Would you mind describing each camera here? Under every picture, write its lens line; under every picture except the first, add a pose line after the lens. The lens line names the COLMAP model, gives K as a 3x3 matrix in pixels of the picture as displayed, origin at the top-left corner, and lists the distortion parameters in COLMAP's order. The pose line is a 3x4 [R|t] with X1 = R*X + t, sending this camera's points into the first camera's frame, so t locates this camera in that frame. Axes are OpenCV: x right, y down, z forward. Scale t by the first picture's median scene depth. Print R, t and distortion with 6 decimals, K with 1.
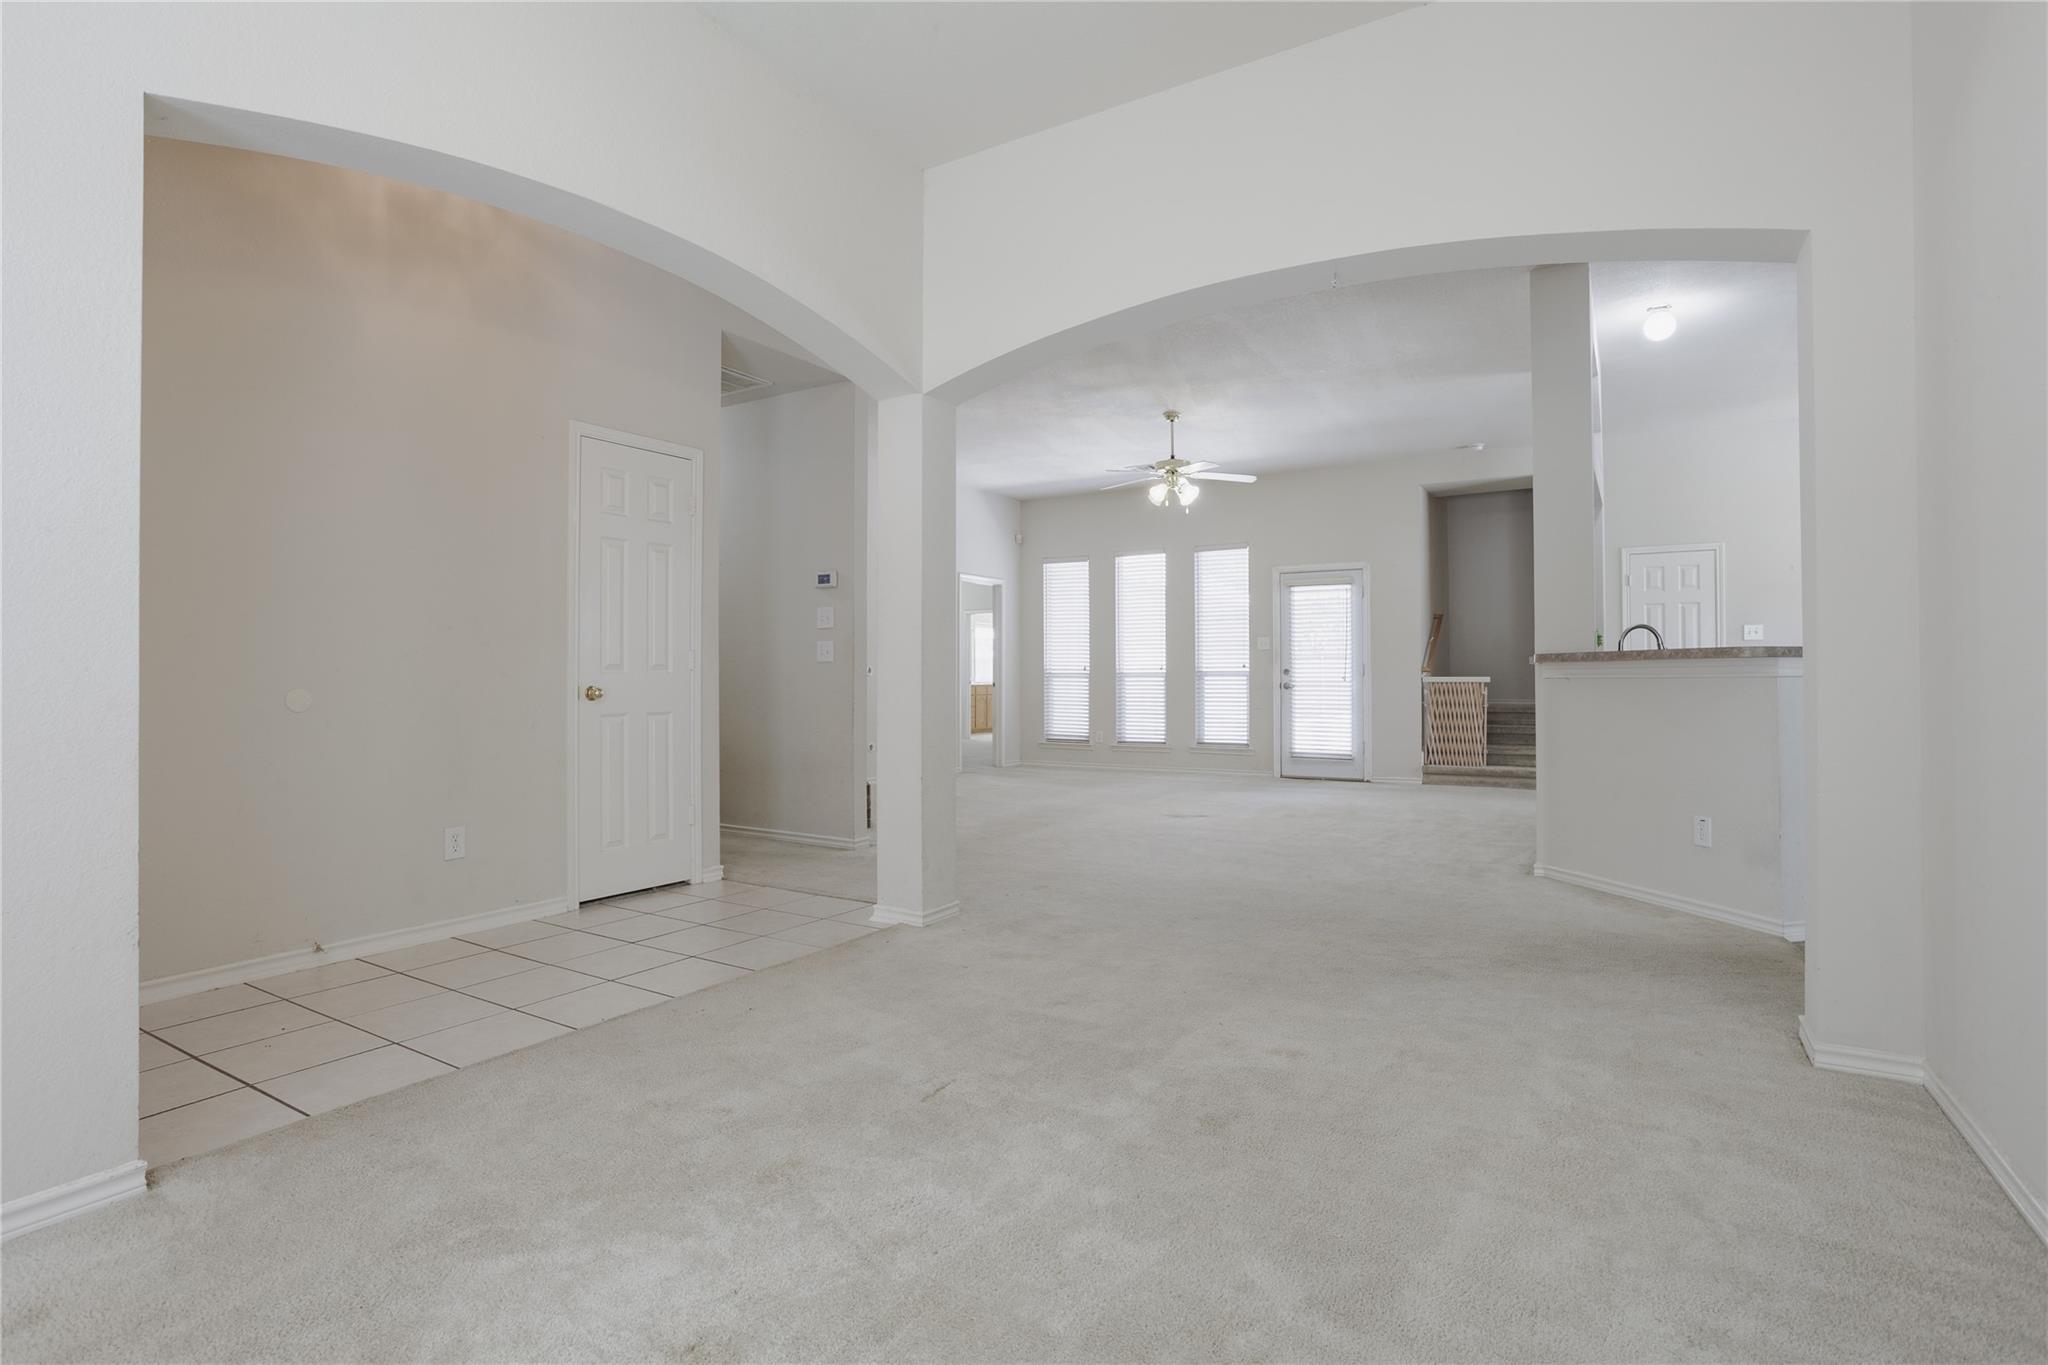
lens RADIAL K [[1074.6, 0, 1029.2], [0, 1074.6, 673.4], [0, 0, 1]] dist [-0.068672, -0.000451]
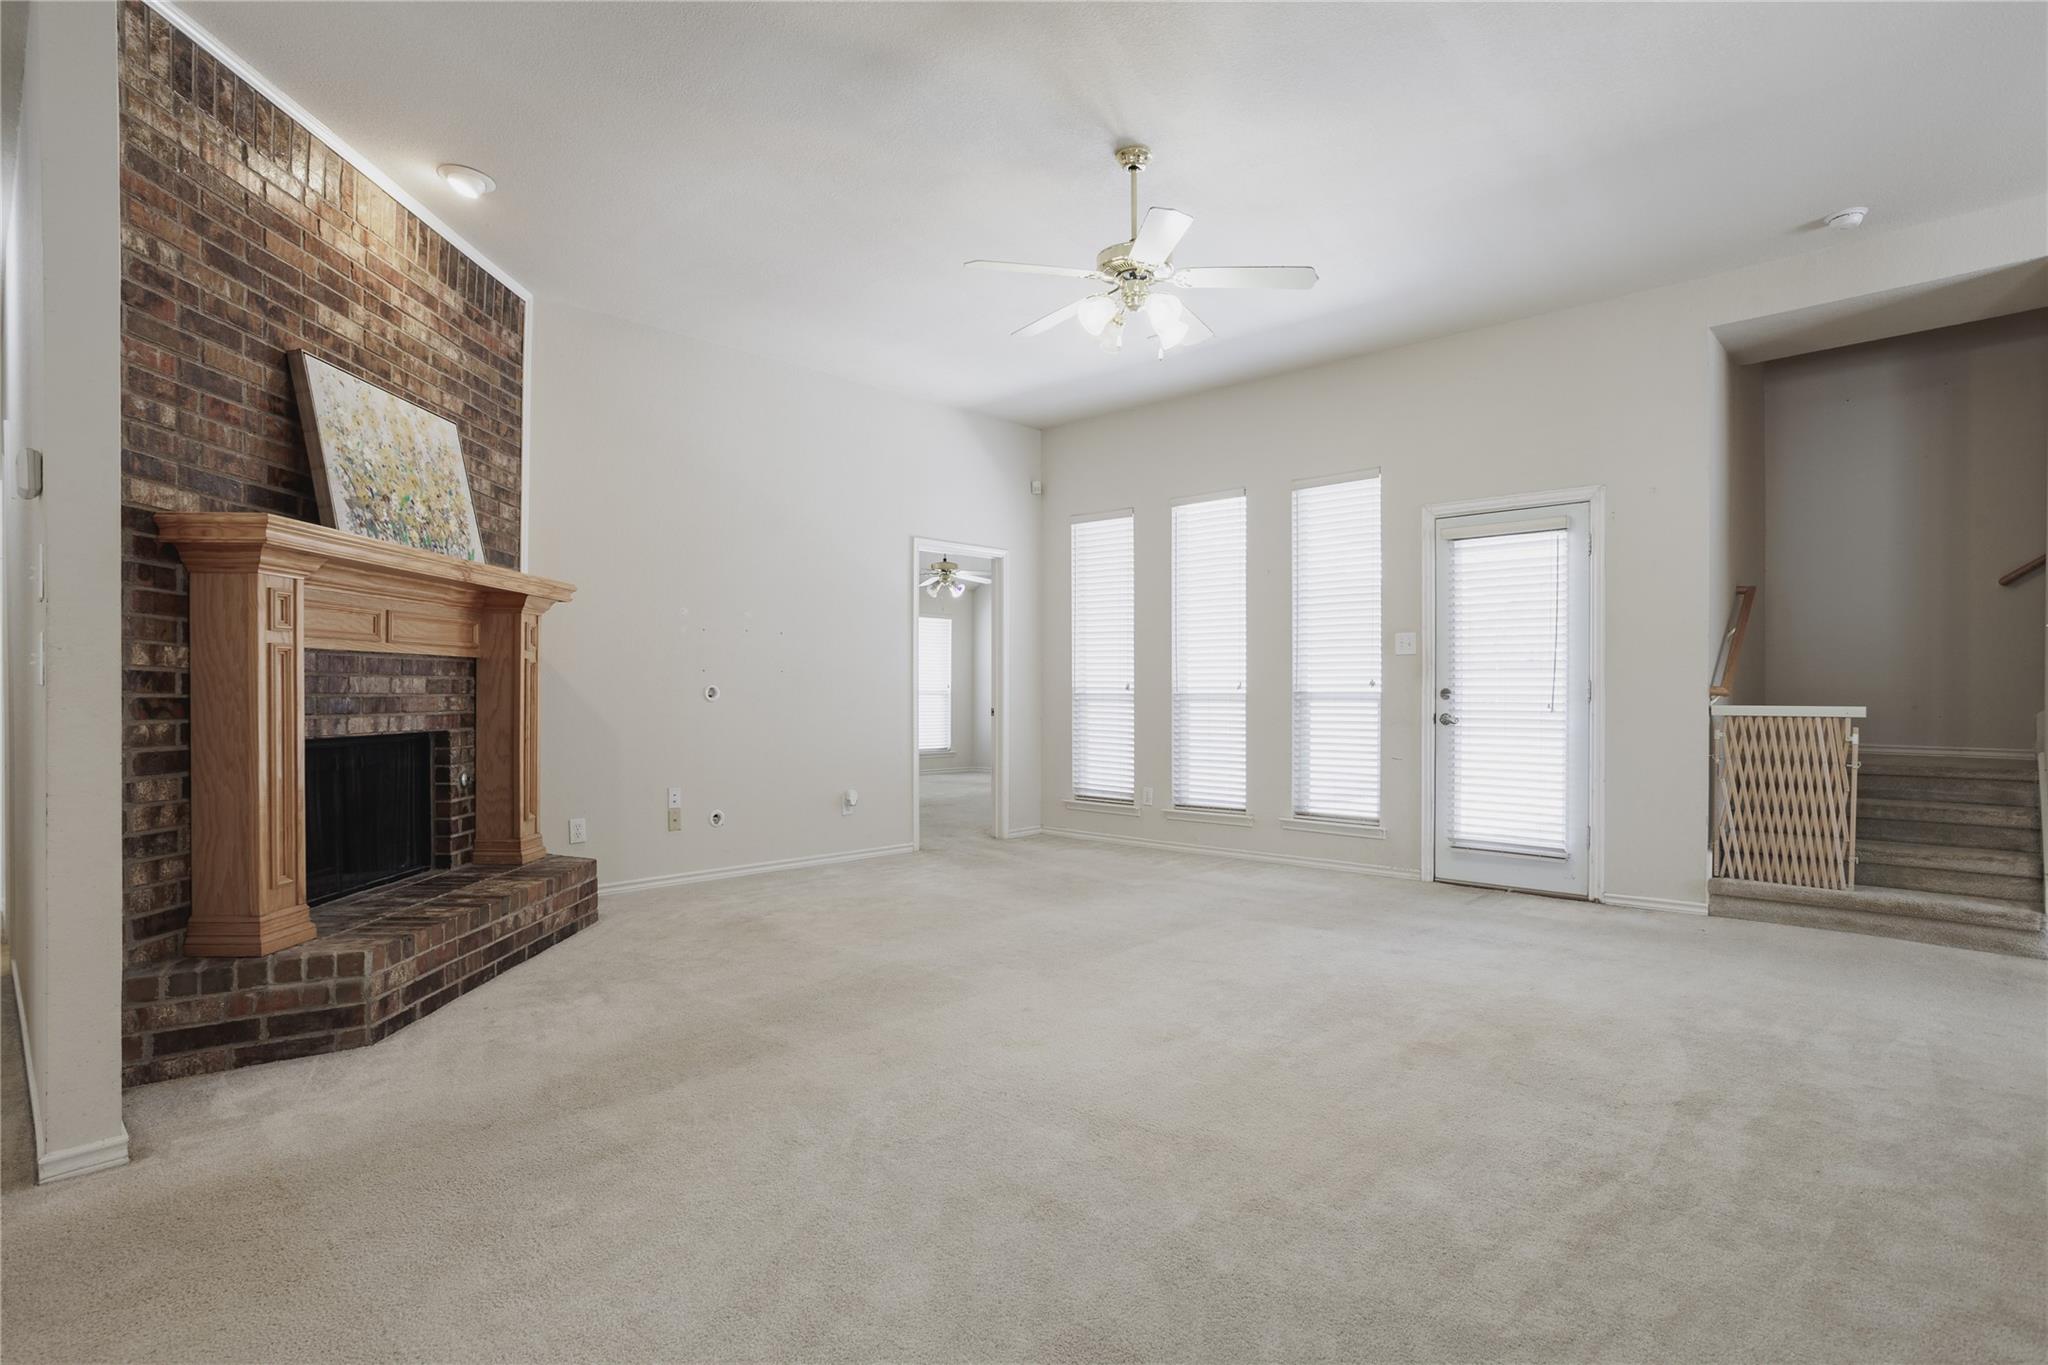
lens RADIAL K [[1017.9, 0, 1117.9], [0, 1017.9, 700.0], [0, 0, 1]] dist [-0.029267, 0.016086]
pose [[0.983627, 0.002992, -0.180194, 0.167703], [-0.000893, 0.999931, 0.011729, -0.004176], [0.180217, -0.011376, 0.983561, 0.448465]]
